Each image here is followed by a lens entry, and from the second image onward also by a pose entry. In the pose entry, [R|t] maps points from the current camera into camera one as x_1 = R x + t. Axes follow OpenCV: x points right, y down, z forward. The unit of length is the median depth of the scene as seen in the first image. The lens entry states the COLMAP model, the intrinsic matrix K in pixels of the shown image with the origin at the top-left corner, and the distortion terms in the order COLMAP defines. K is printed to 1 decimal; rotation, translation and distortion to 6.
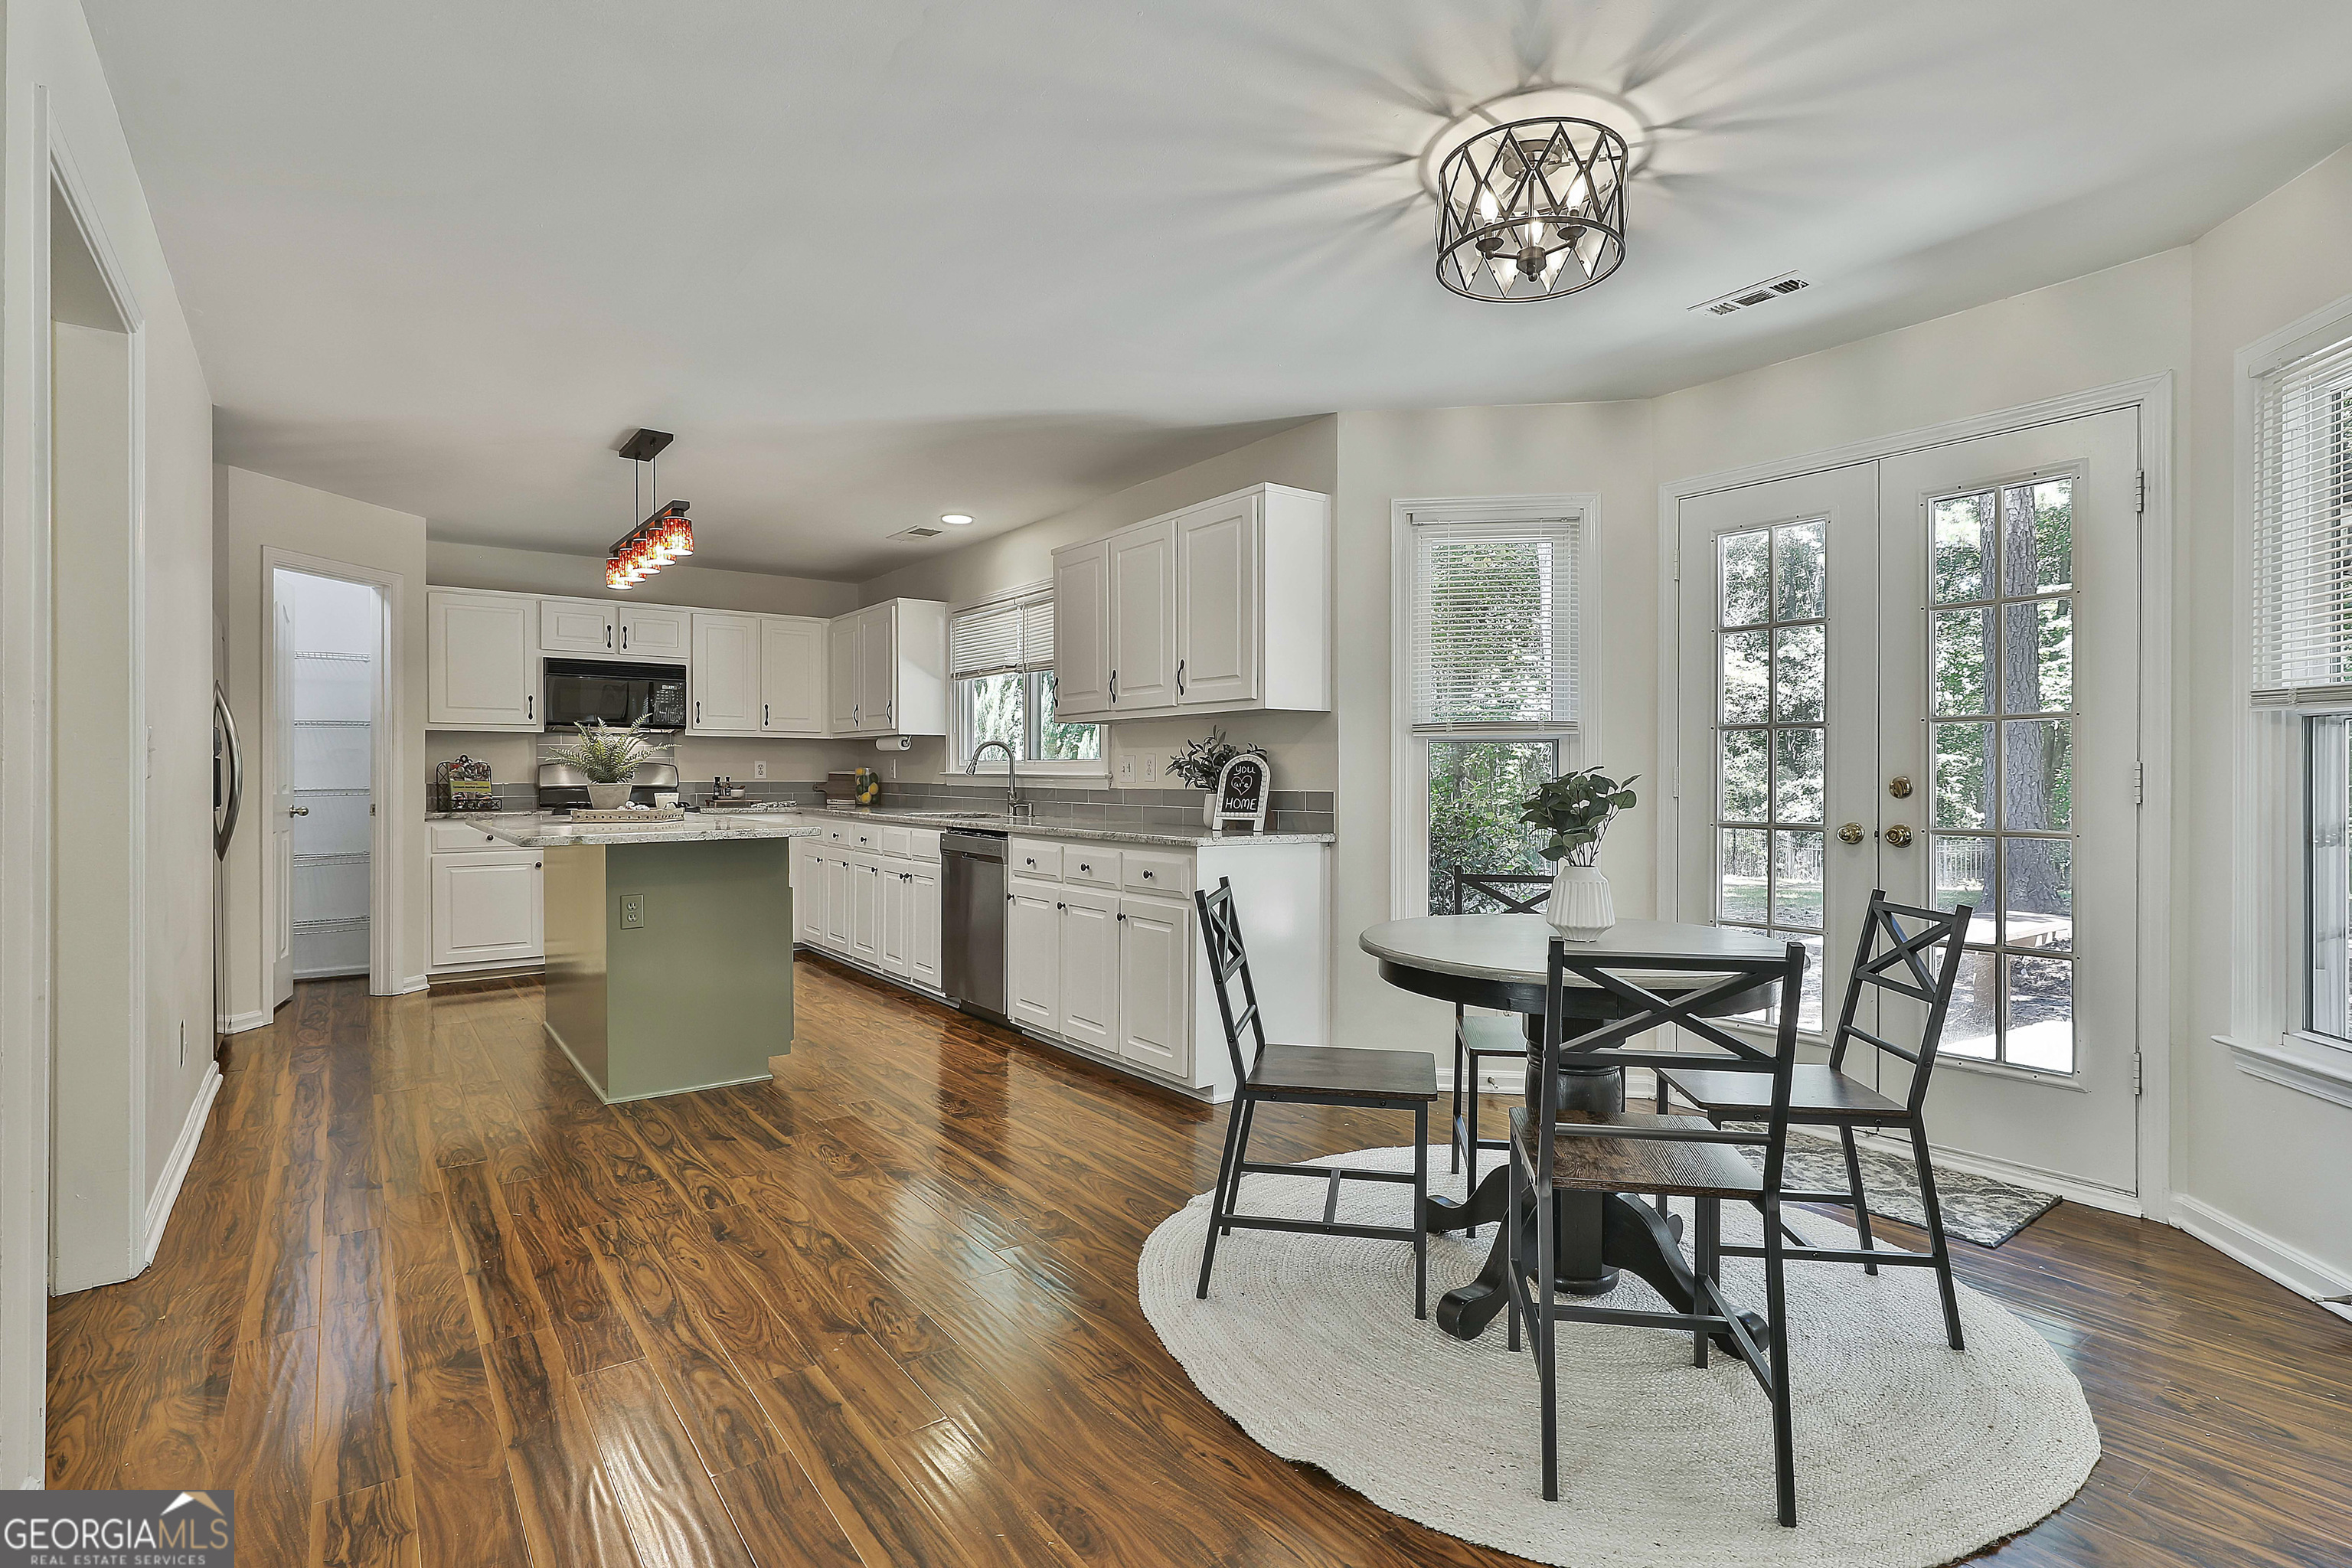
lens RADIAL K [[1130.7, 0, 1179.8], [0, 1130.7, 780.0], [0, 0, 1]] dist [-0.002649, 0.000626]
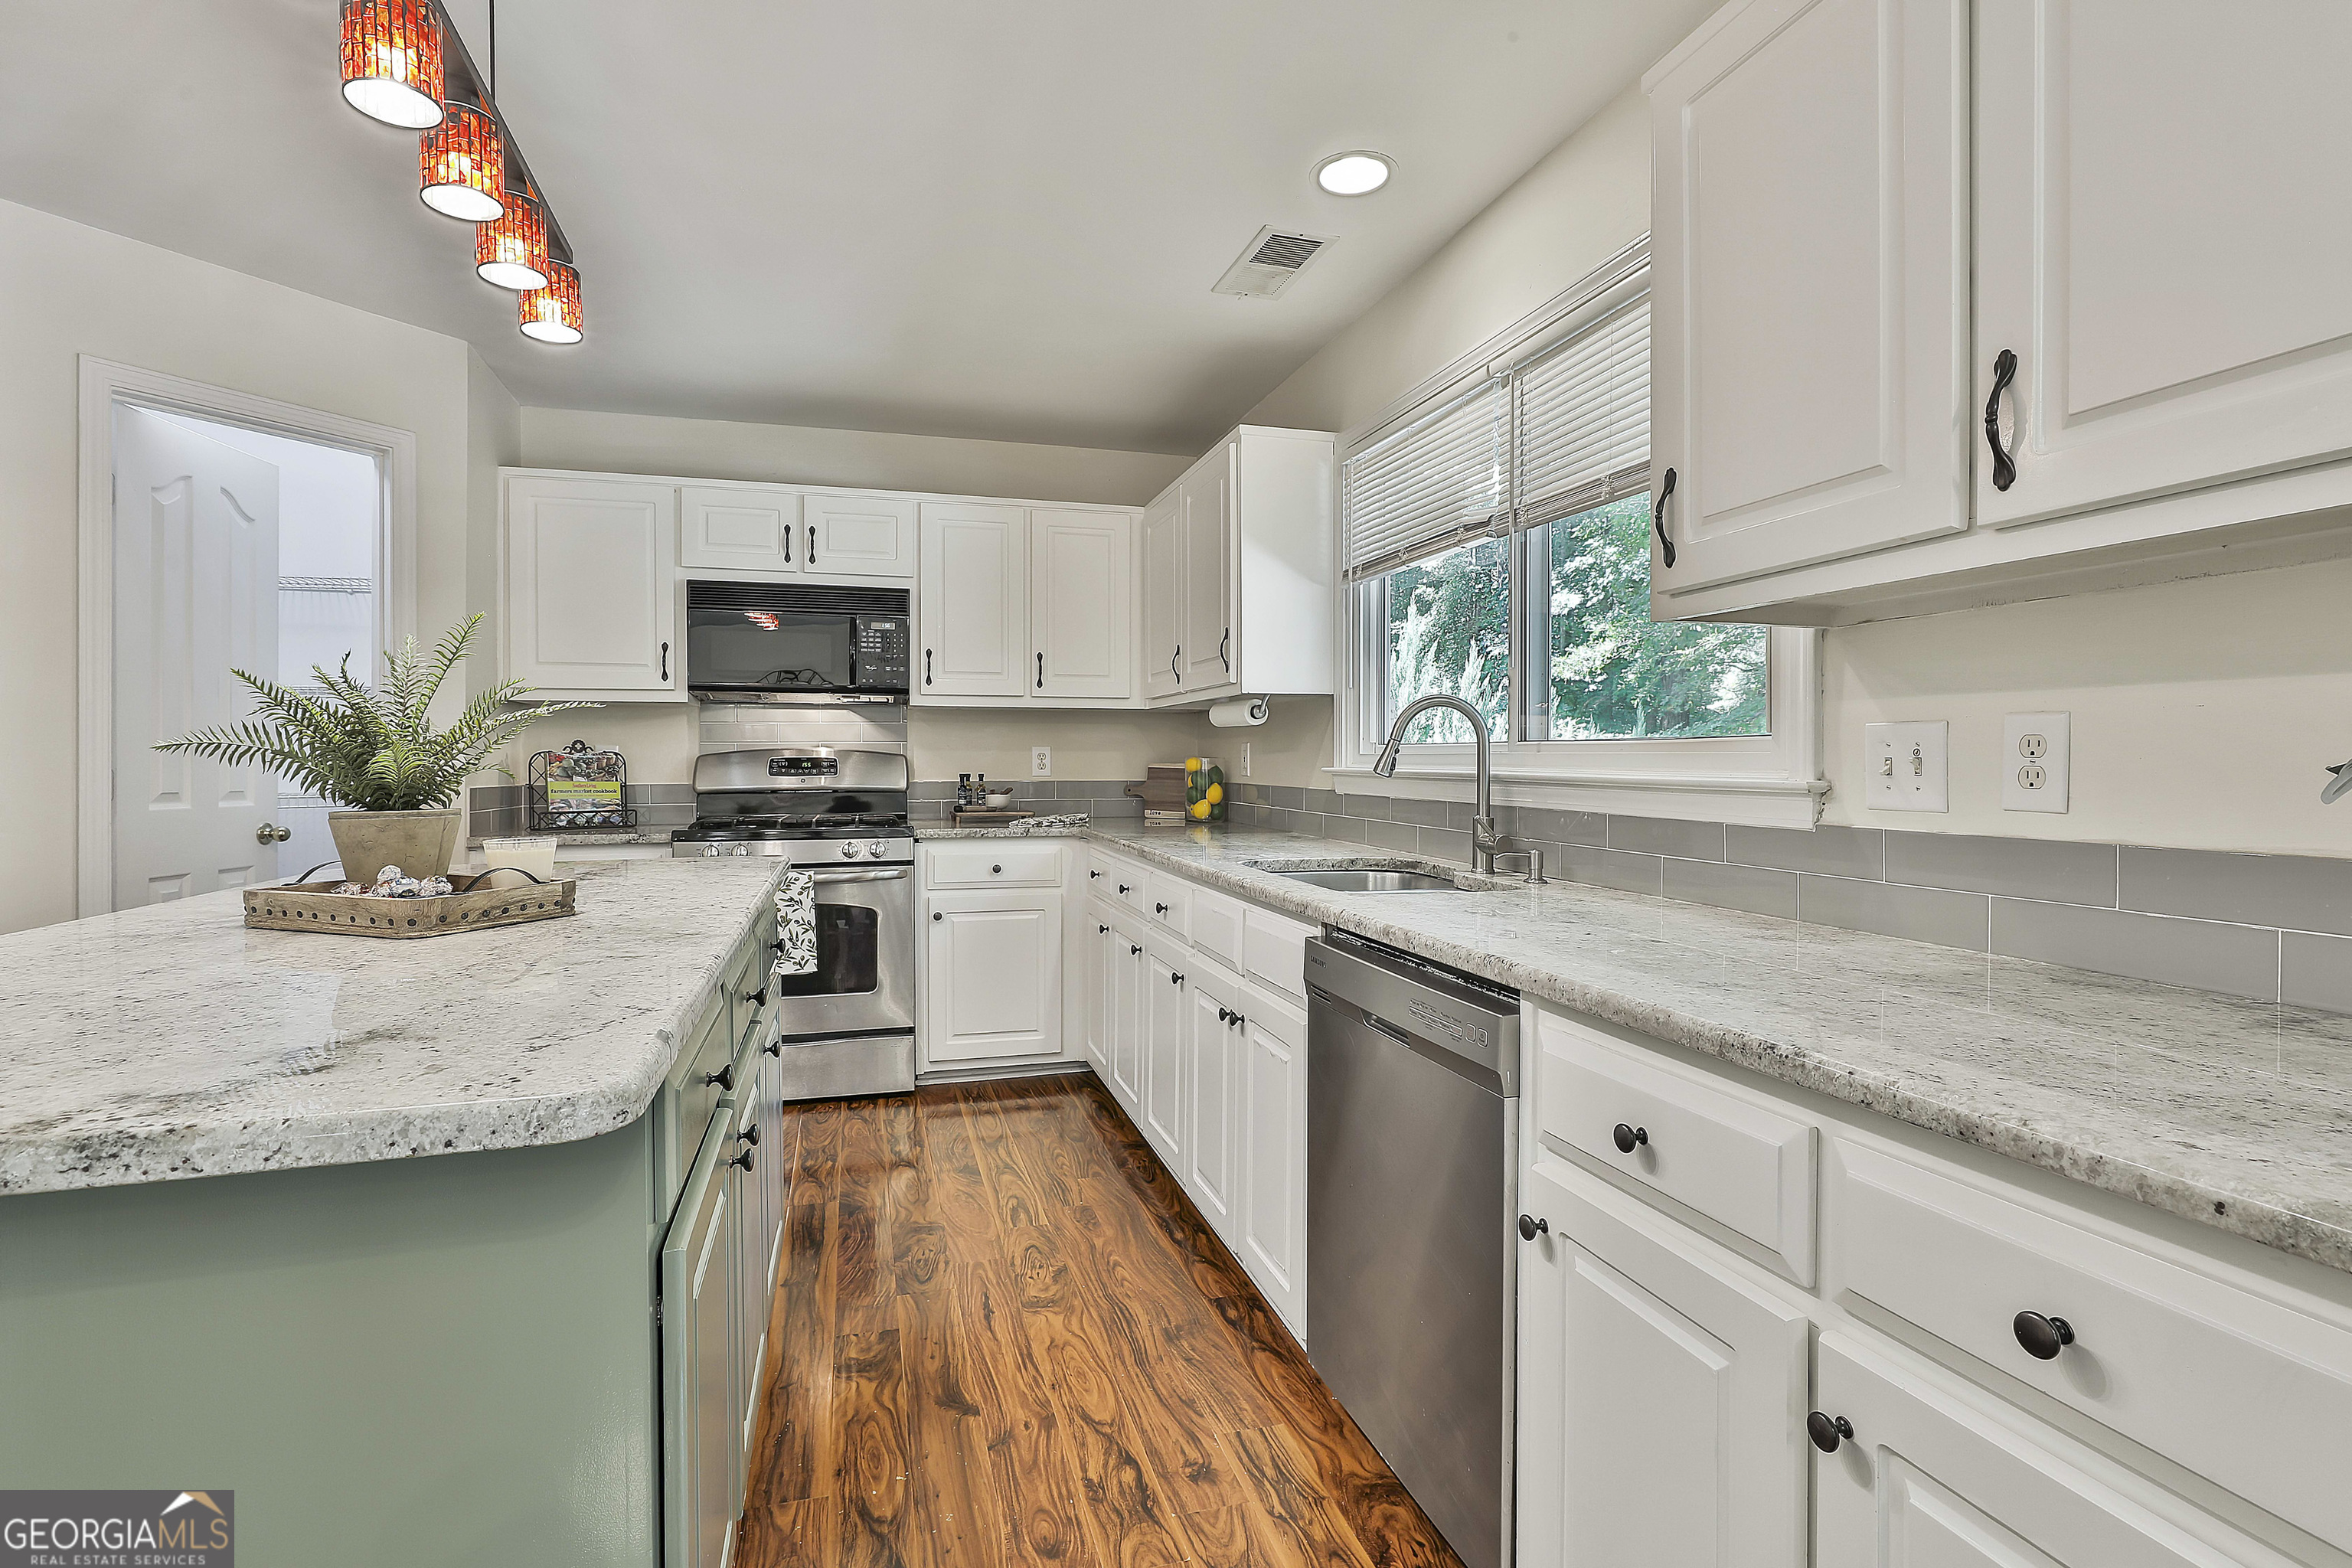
lens RADIAL K [[1127.4, 0, 1180.8], [0, 1127.4, 768.5], [0, 0, 1]] dist [-0.002616, 0.000799]
pose [[0.937470, 0.000885, -0.348064, -0.108885], [-0.000084, 0.999997, 0.002317, -0.008520], [0.348065, -0.002142, 0.937468, 0.574087]]
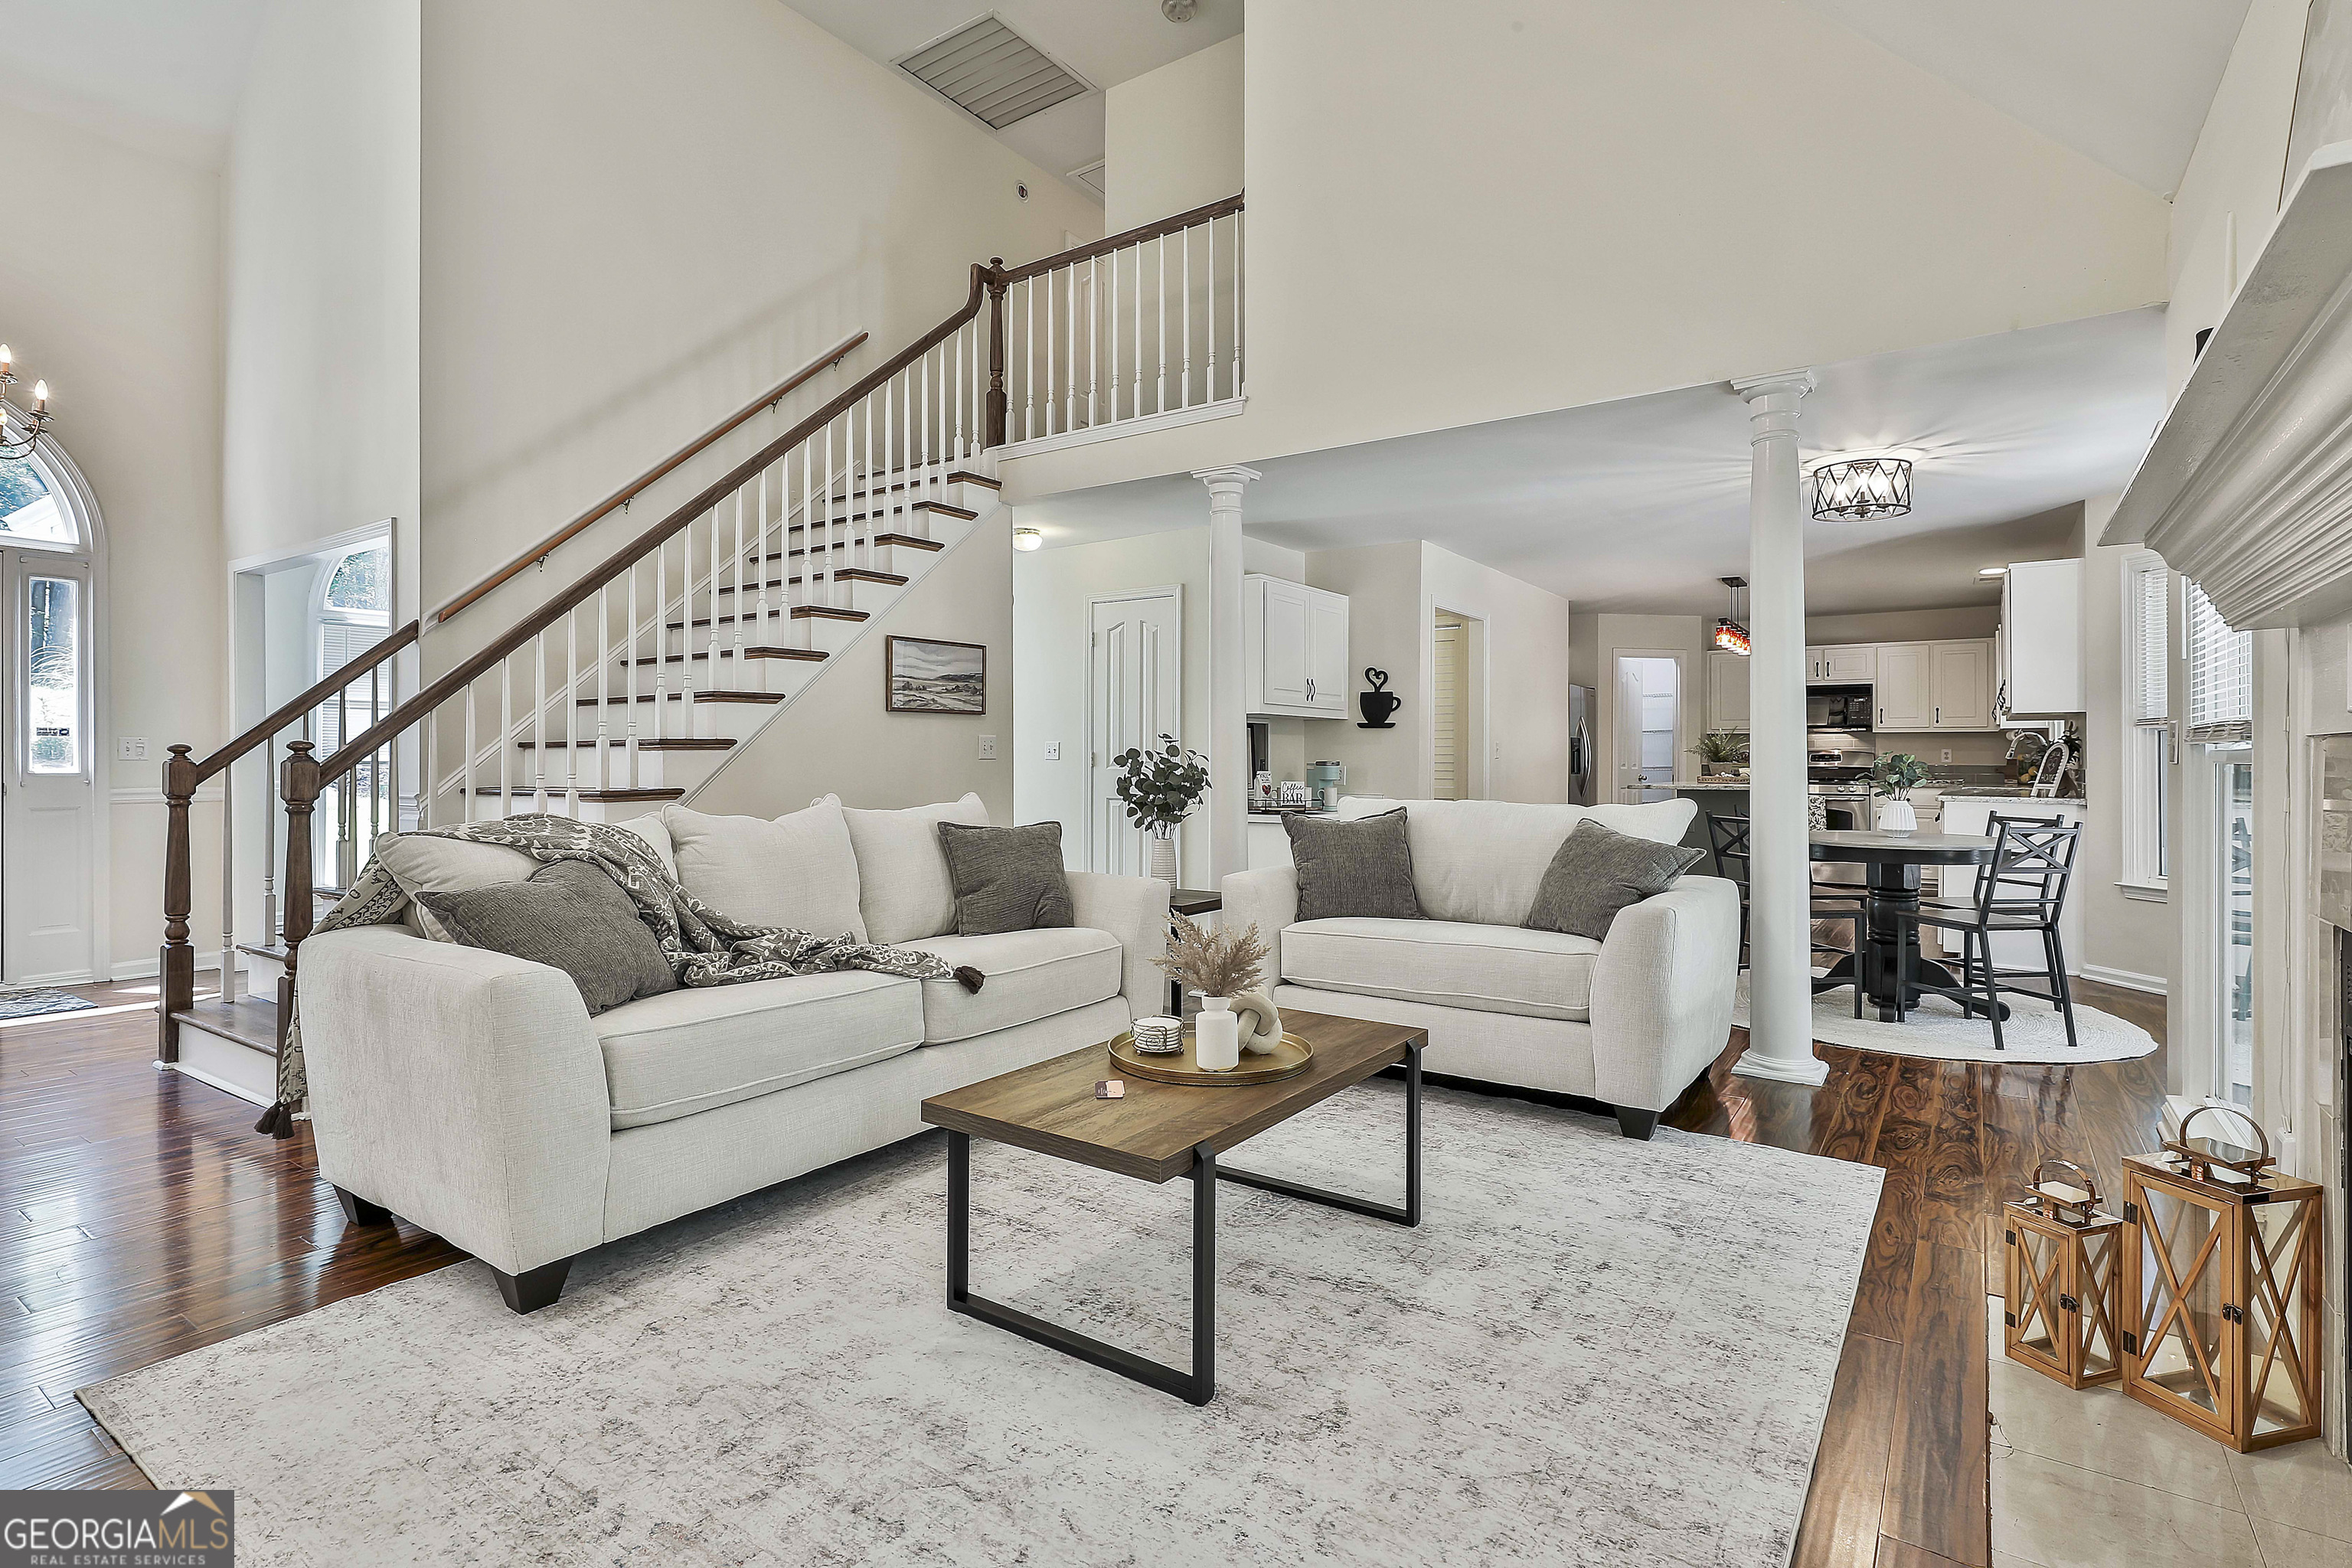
lens RADIAL K [[1144.8, 0, 1179.5], [0, 1144.8, 758.5], [0, 0, 1]] dist [-0.001114, 0.001349]
pose [[0.321431, -0.002170, -0.946931, 0.784698], [-0.007092, 0.999964, -0.004699, 0.008462], [0.946907, 0.008225, 0.321404, -0.365588]]
